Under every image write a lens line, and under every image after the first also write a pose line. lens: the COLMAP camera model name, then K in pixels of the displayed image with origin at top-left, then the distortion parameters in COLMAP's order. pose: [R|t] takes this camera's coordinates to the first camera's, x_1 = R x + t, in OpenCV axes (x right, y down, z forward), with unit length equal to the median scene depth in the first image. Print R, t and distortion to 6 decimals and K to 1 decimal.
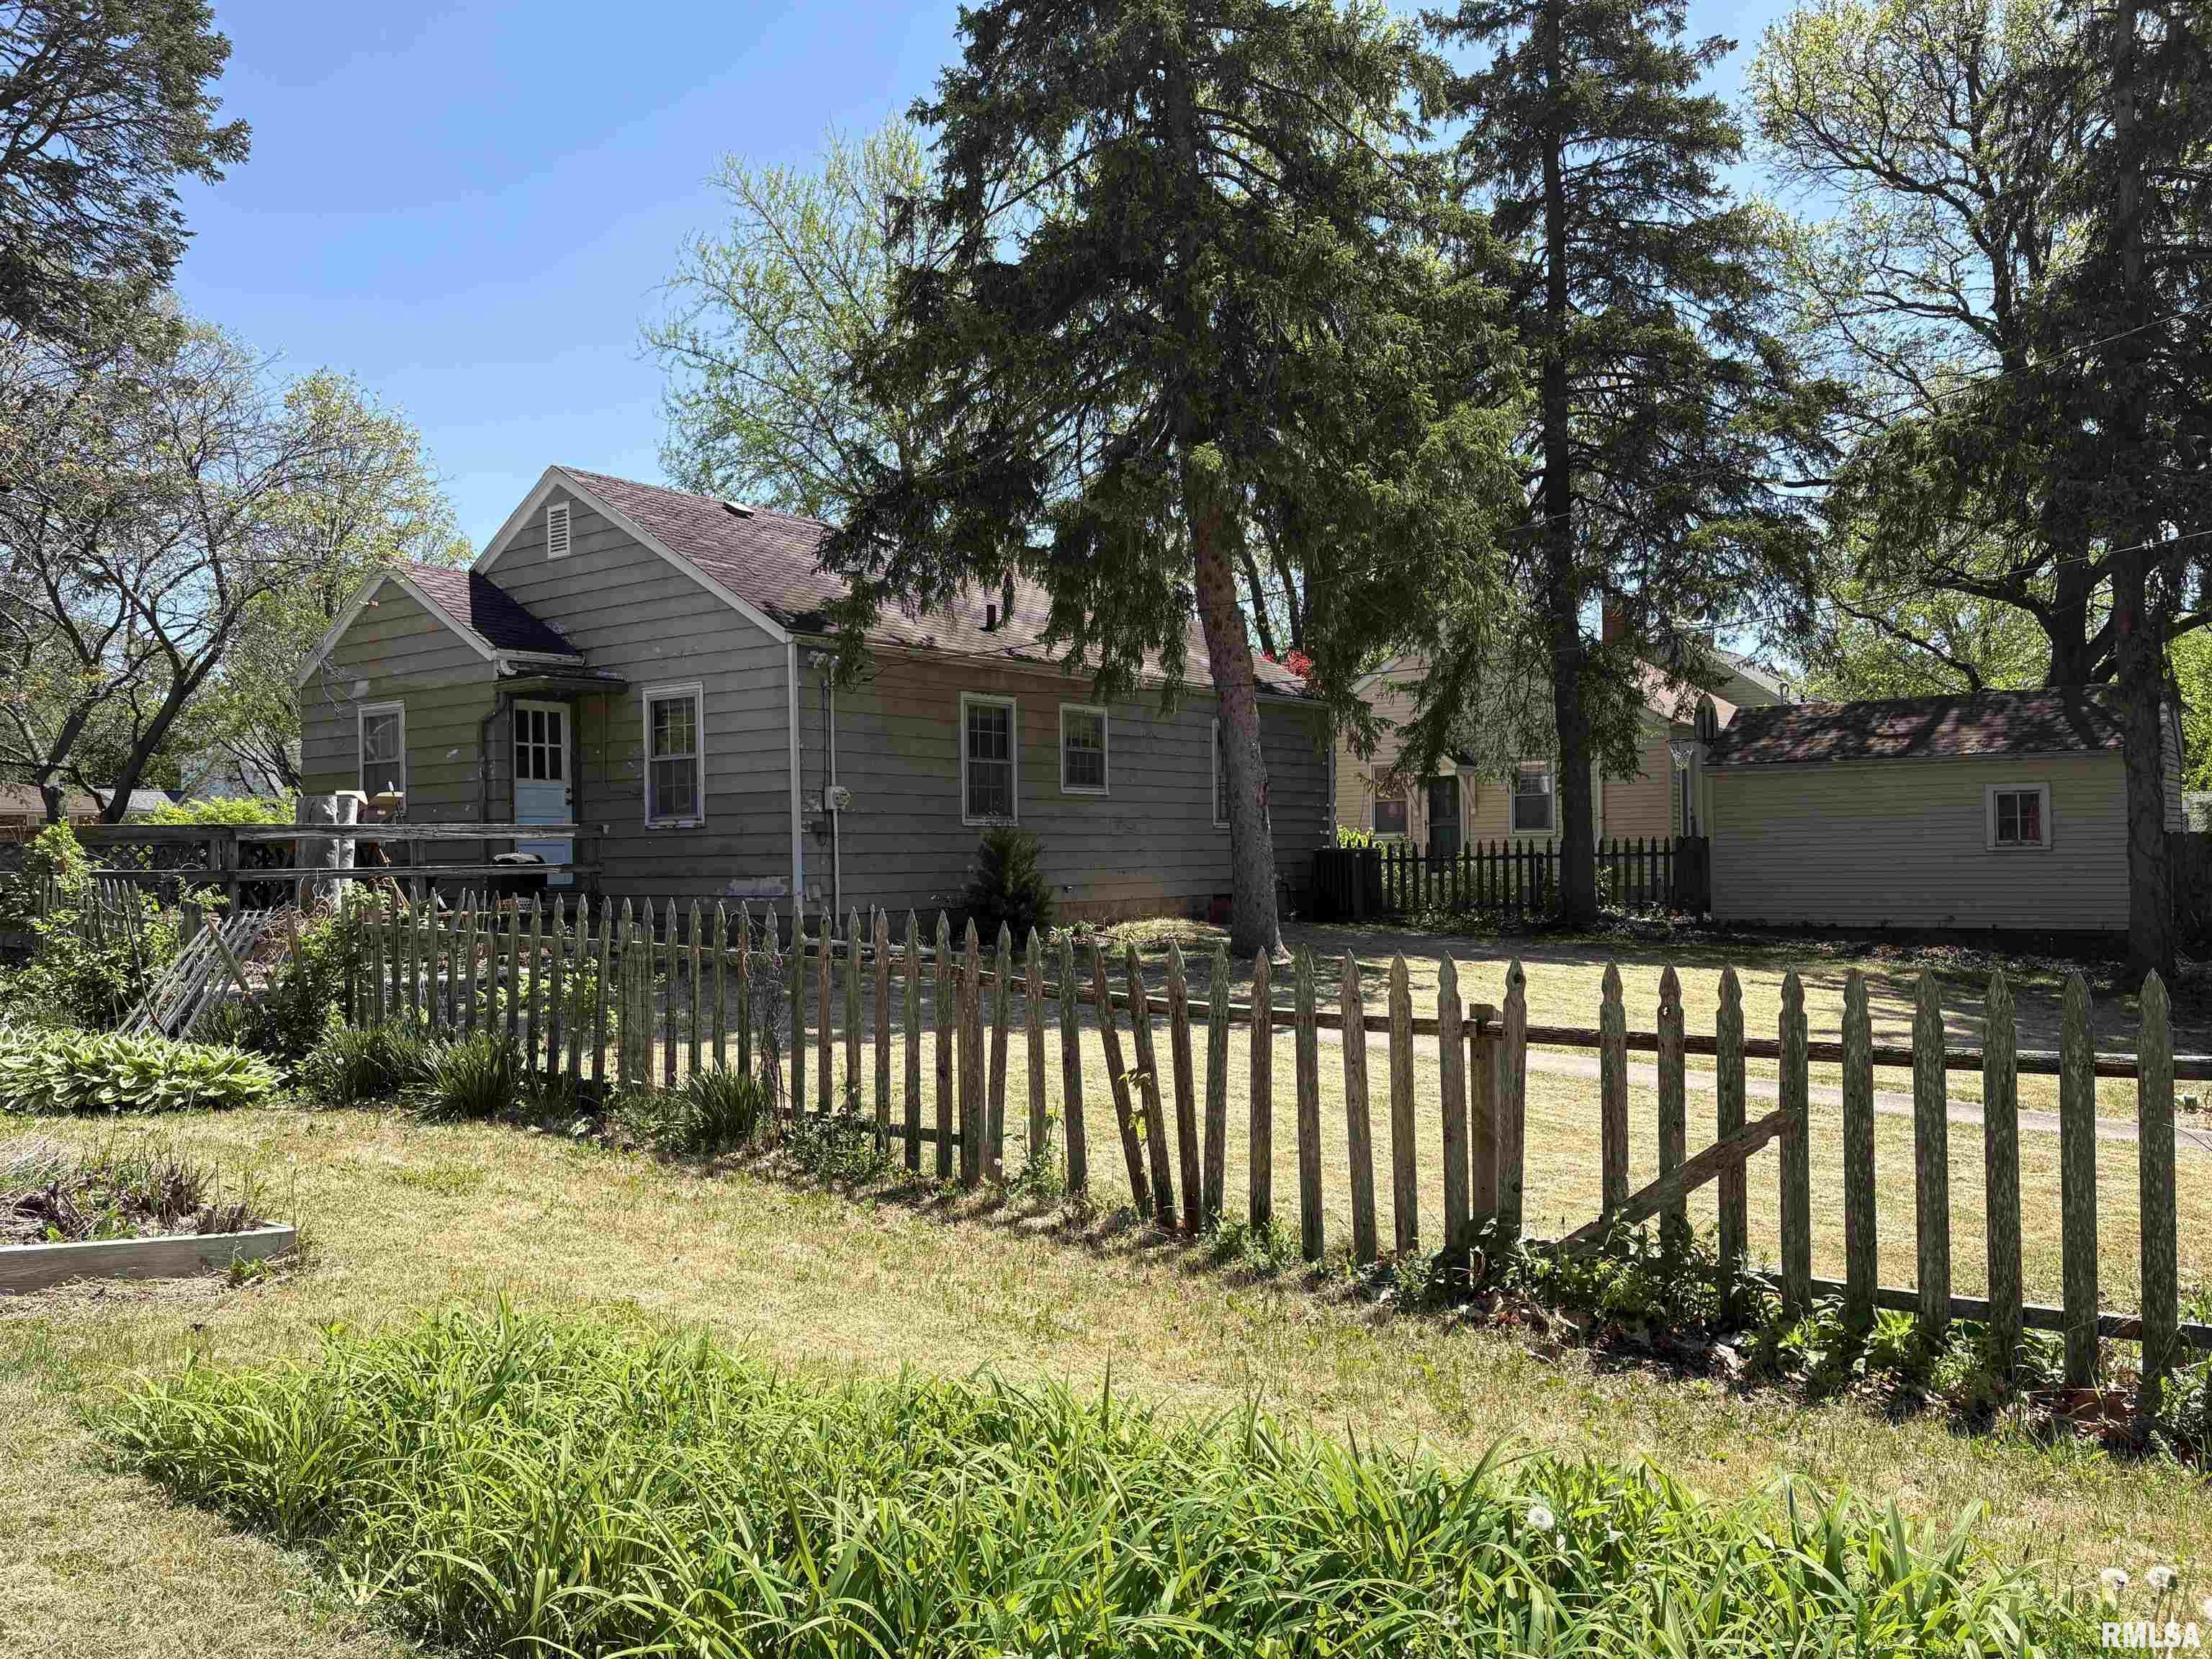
lens RADIAL K [[1671.5, 0, 1102.7], [0, 1671.5, 839.0], [0, 0, 1]] dist [0.023814, -0.013547]
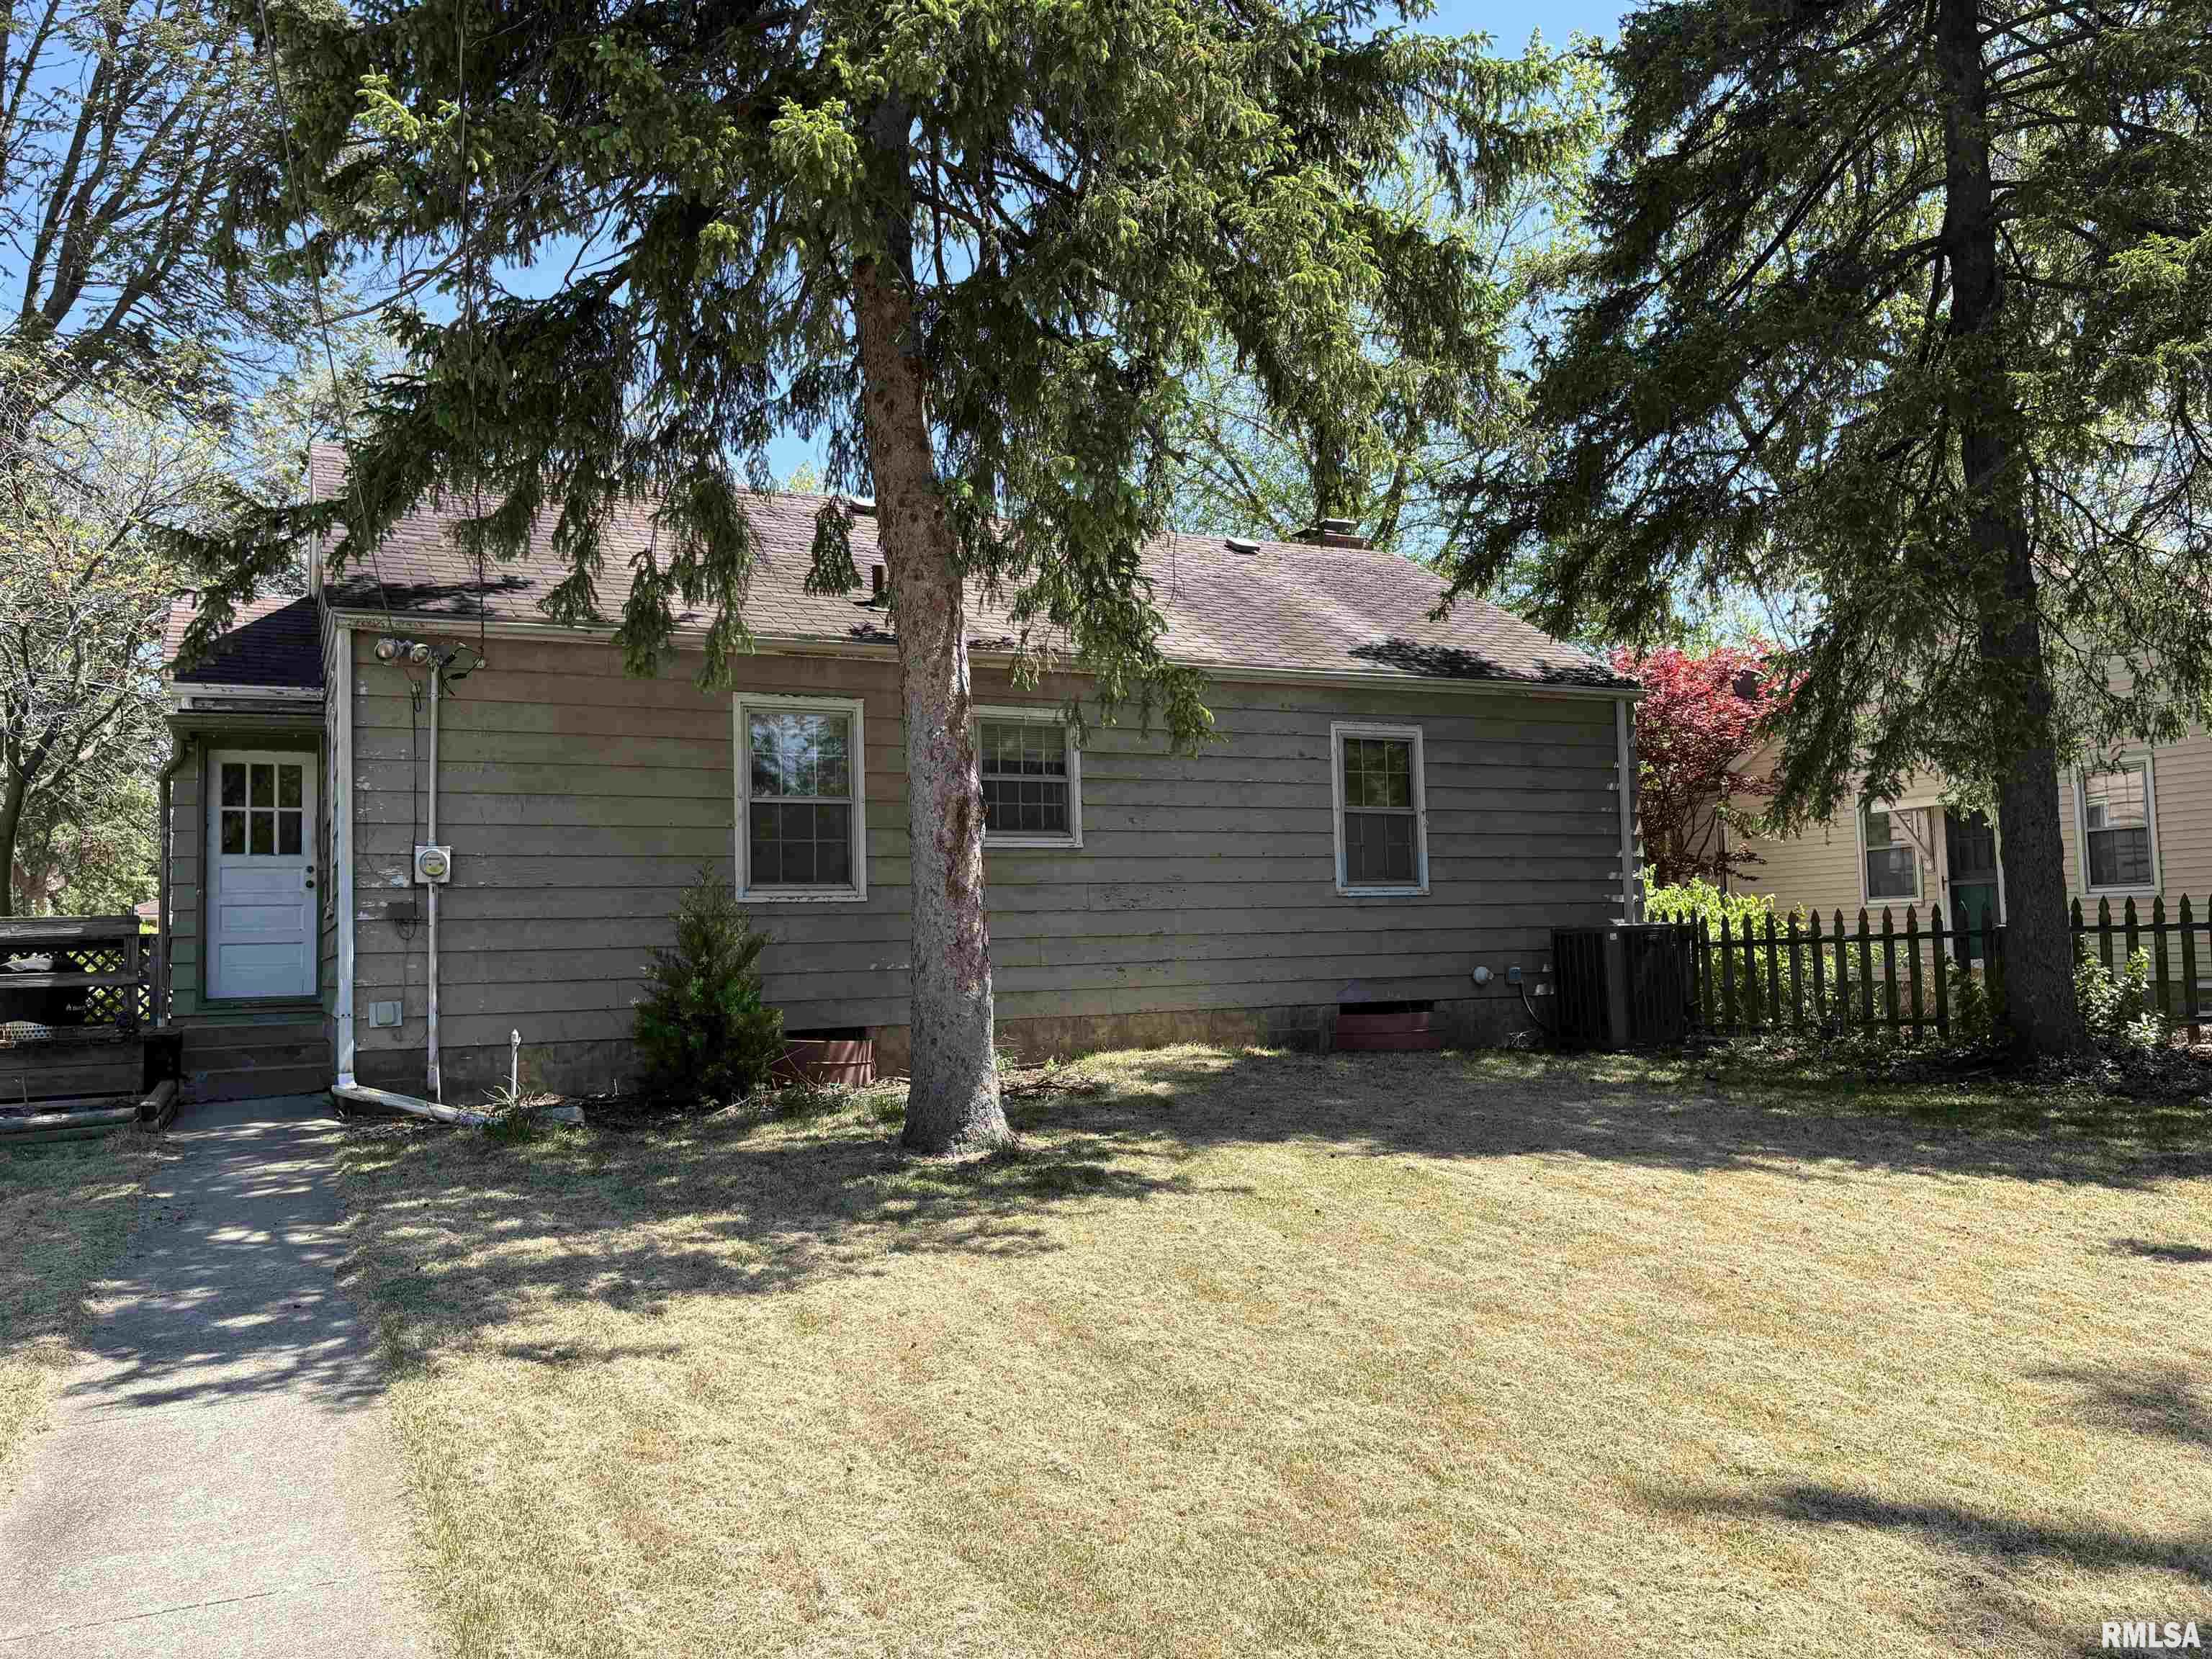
lens RADIAL K [[1671.5, 0, 1103.3], [0, 1671.5, 830.3], [0, 0, 1]] dist [0.023814, -0.013547]
pose [[0.892468, -0.046086, -0.448751, 0.365535], [0.019983, 0.997830, -0.062733, 0.008340], [0.450668, 0.047020, 0.891452, 0.552007]]
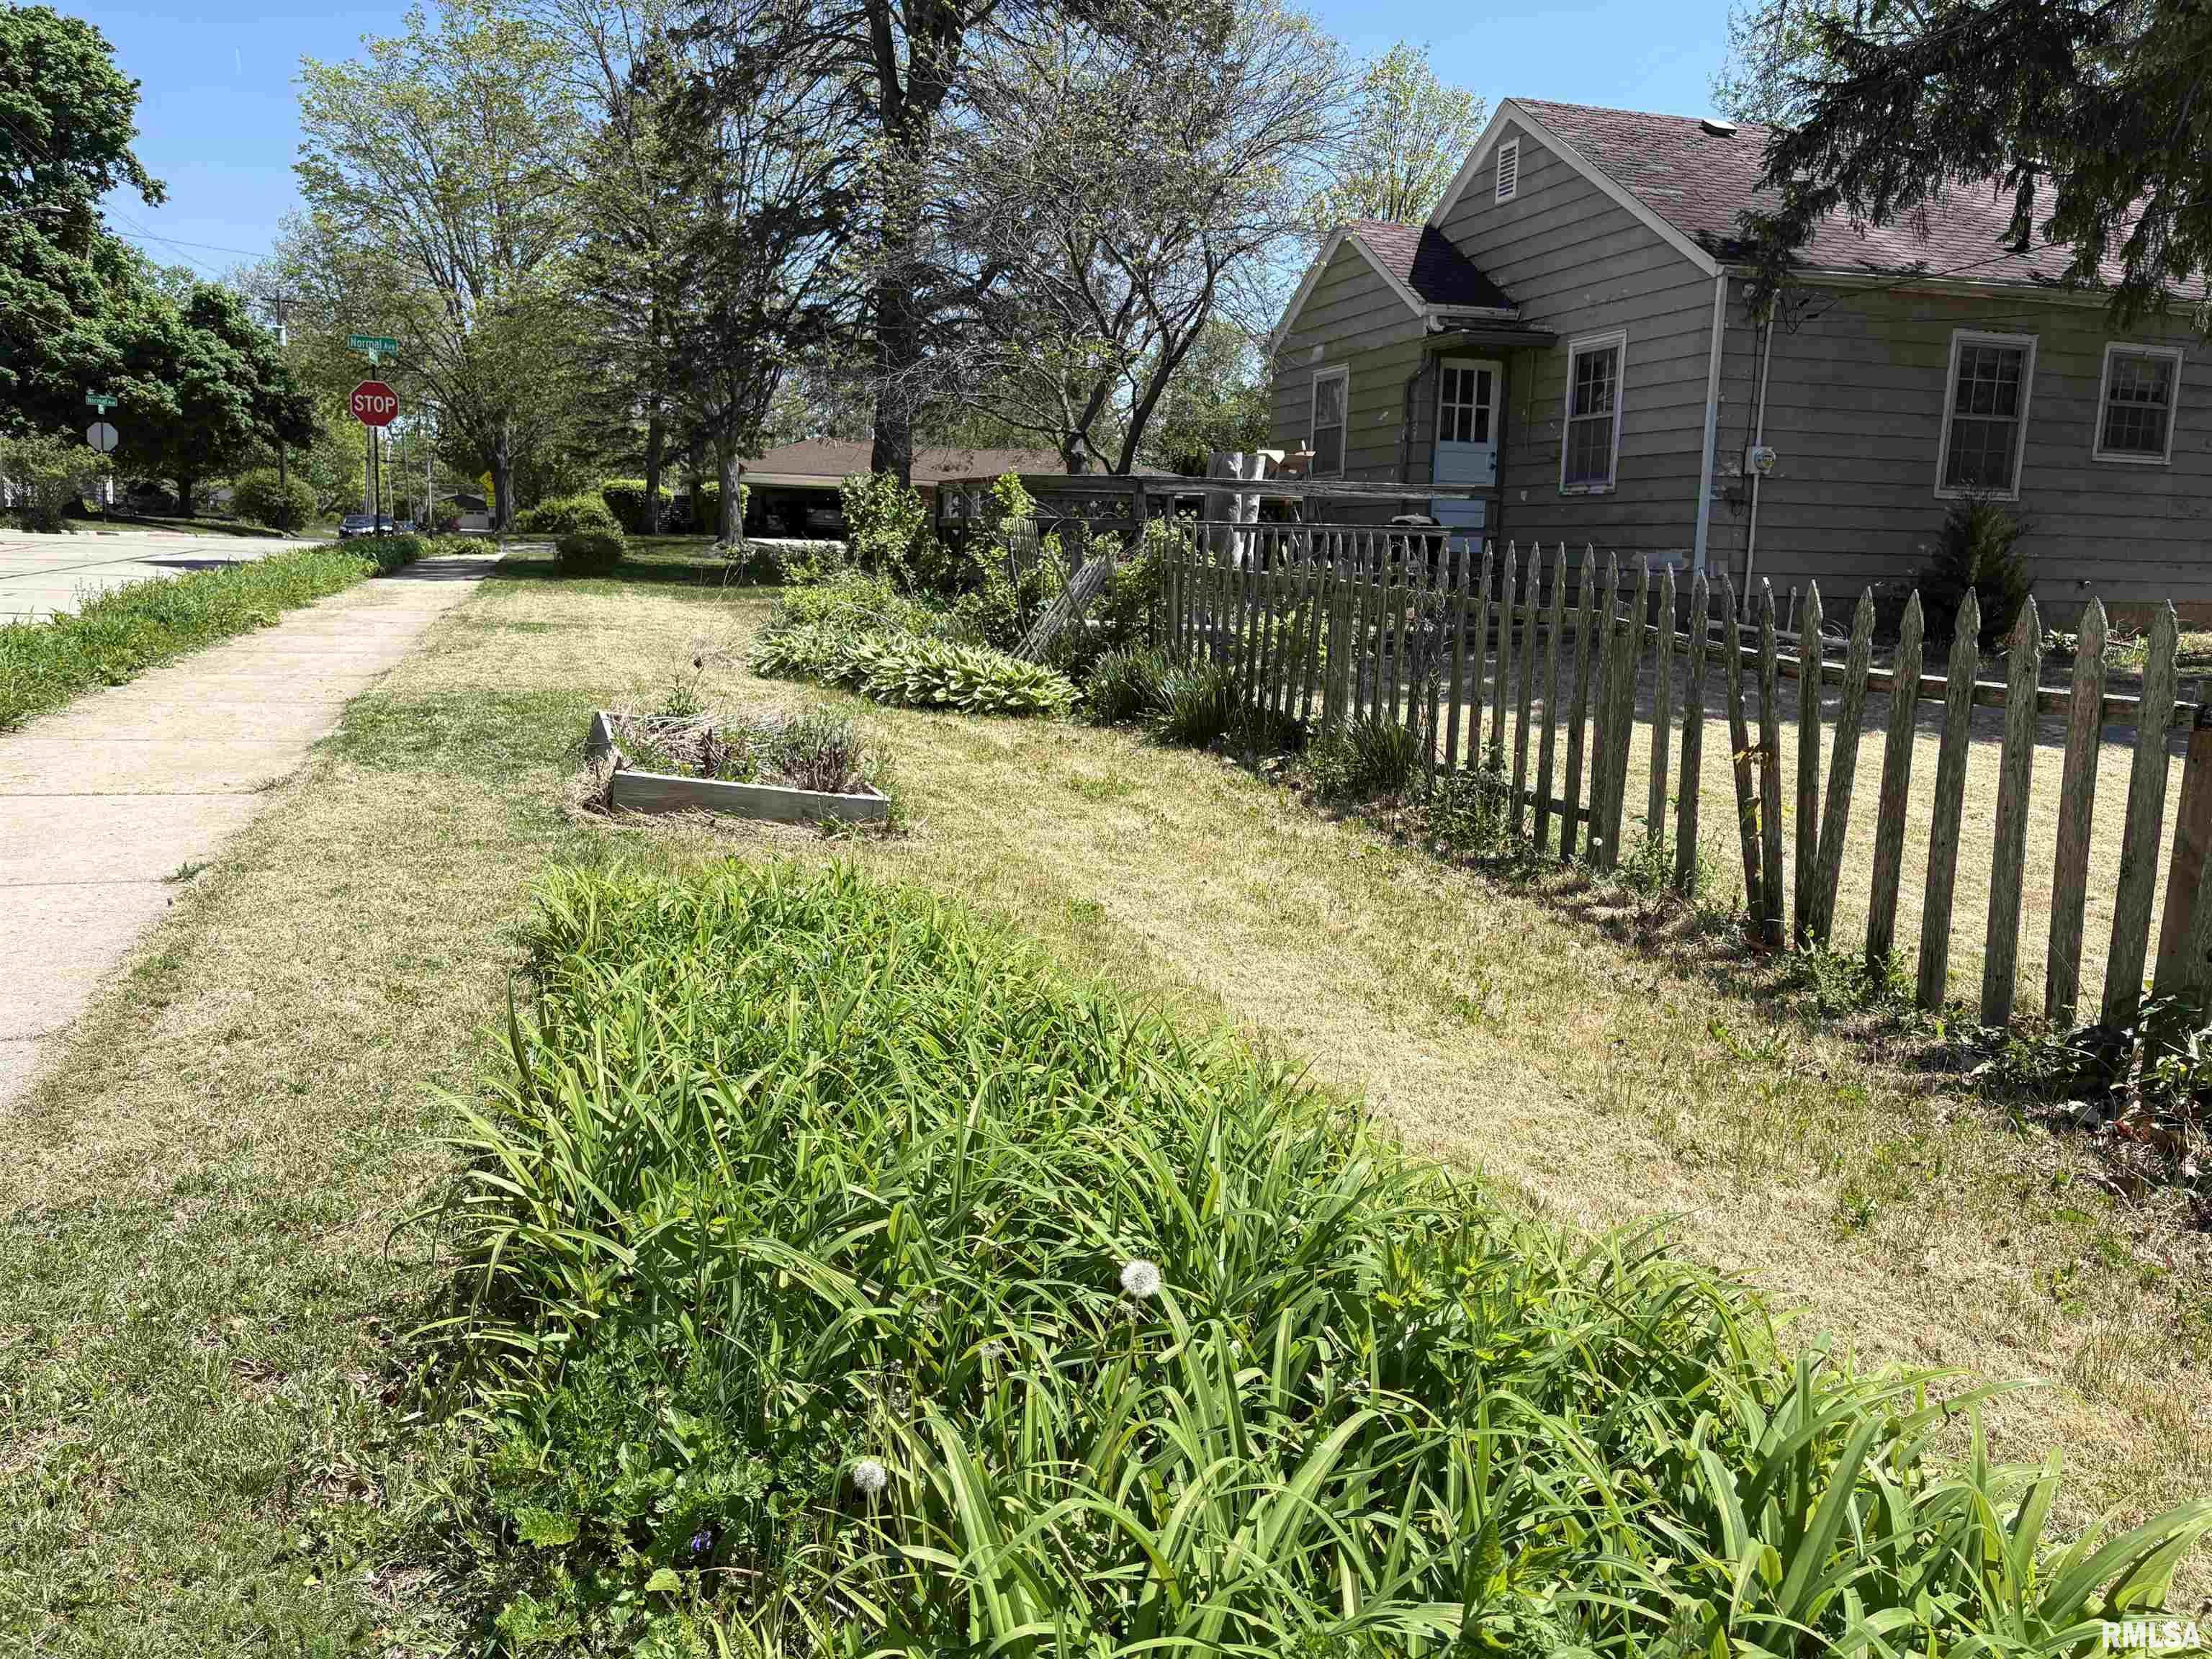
lens RADIAL K [[1671.5, 0, 1110.2], [0, 1671.5, 852.2], [0, 0, 1]] dist [0.023814, -0.013547]
pose [[0.807083, 0.138238, -0.574028, 0.100685], [-0.030550, 0.980681, 0.193215, 0.017648], [0.589648, -0.138404, 0.795714, 0.074112]]
